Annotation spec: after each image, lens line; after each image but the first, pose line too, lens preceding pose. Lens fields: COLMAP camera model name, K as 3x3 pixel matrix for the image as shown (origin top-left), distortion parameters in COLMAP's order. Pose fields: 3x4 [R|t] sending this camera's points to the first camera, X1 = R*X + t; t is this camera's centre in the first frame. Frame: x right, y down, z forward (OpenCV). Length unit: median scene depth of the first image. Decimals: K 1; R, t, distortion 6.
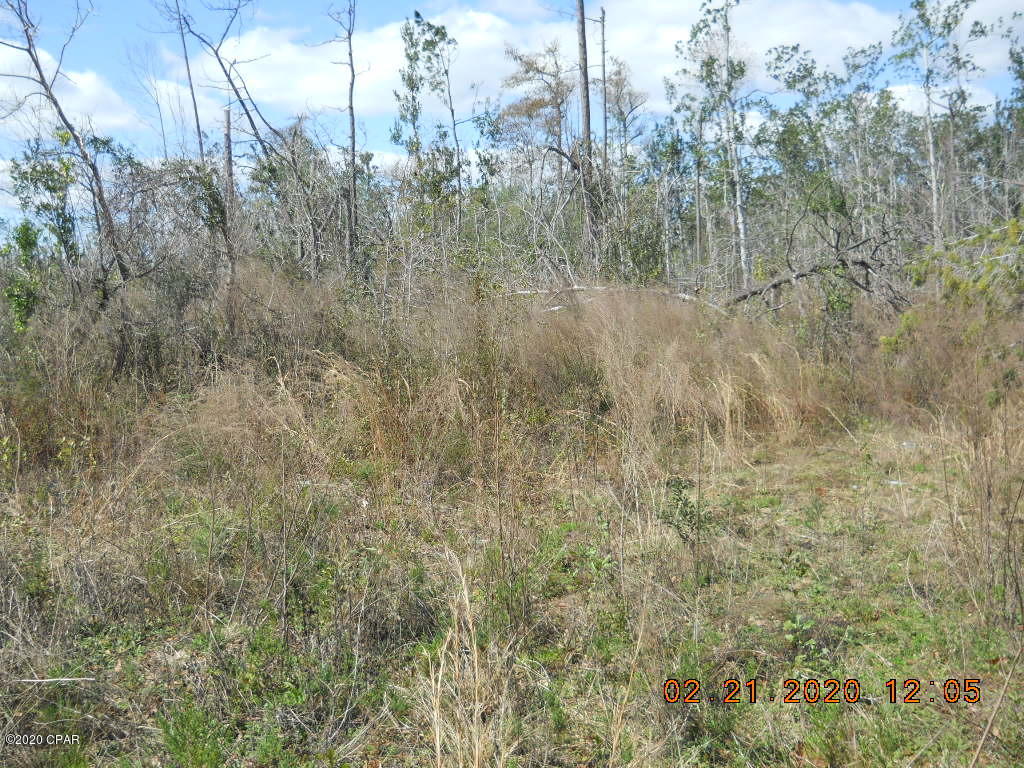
lens RADIAL K [[1124.9, 0, 508.8], [0, 1124.9, 346.3], [0, 0, 1]] dist [0.141882, -0.622335]
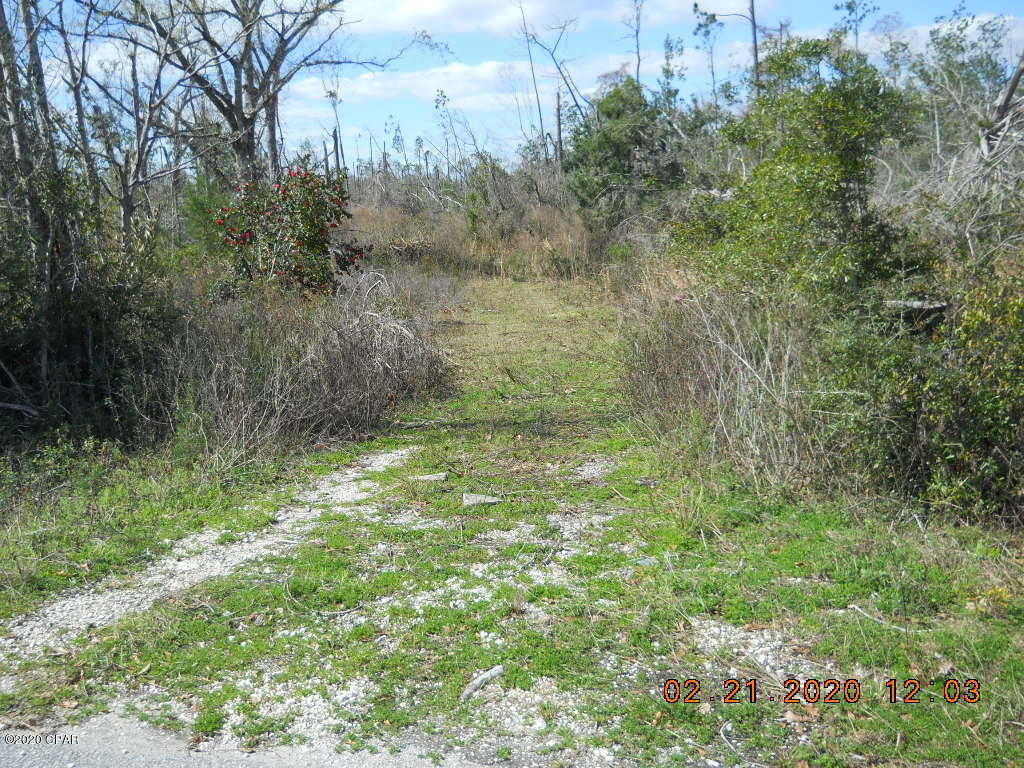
lens RADIAL K [[1111.6, 0, 506.8], [0, 1111.6, 364.6], [0, 0, 1]] dist [-0.022274, -0.014811]
pose [[0.950606, 0.022148, -0.309609, 0.207958], [0.010382, 0.994624, 0.103028, 0.016306], [0.310227, -0.101153, 0.945266, -0.641893]]
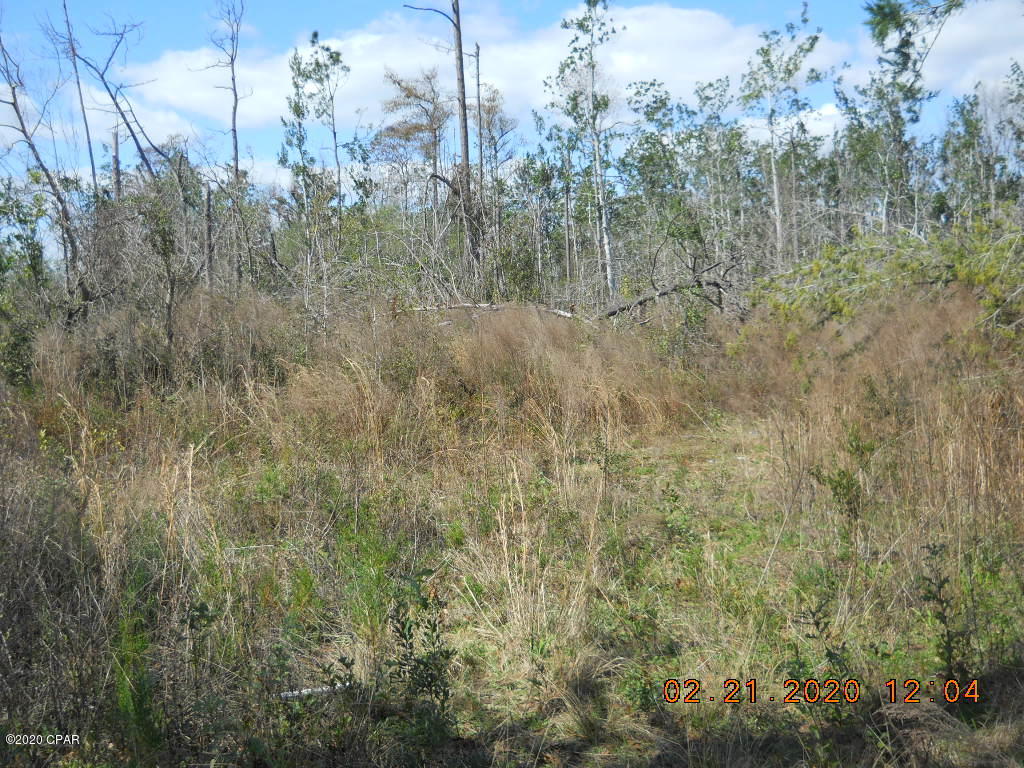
lens RADIAL K [[1111.6, 0, 506.8], [0, 1111.6, 364.6], [0, 0, 1]] dist [-0.022274, -0.014811]
pose [[0.993024, -0.009090, 0.117562, -0.015892], [0.008576, 0.999951, 0.004870, 0.001057], [-0.117600, -0.003828, 0.993054, -0.048460]]
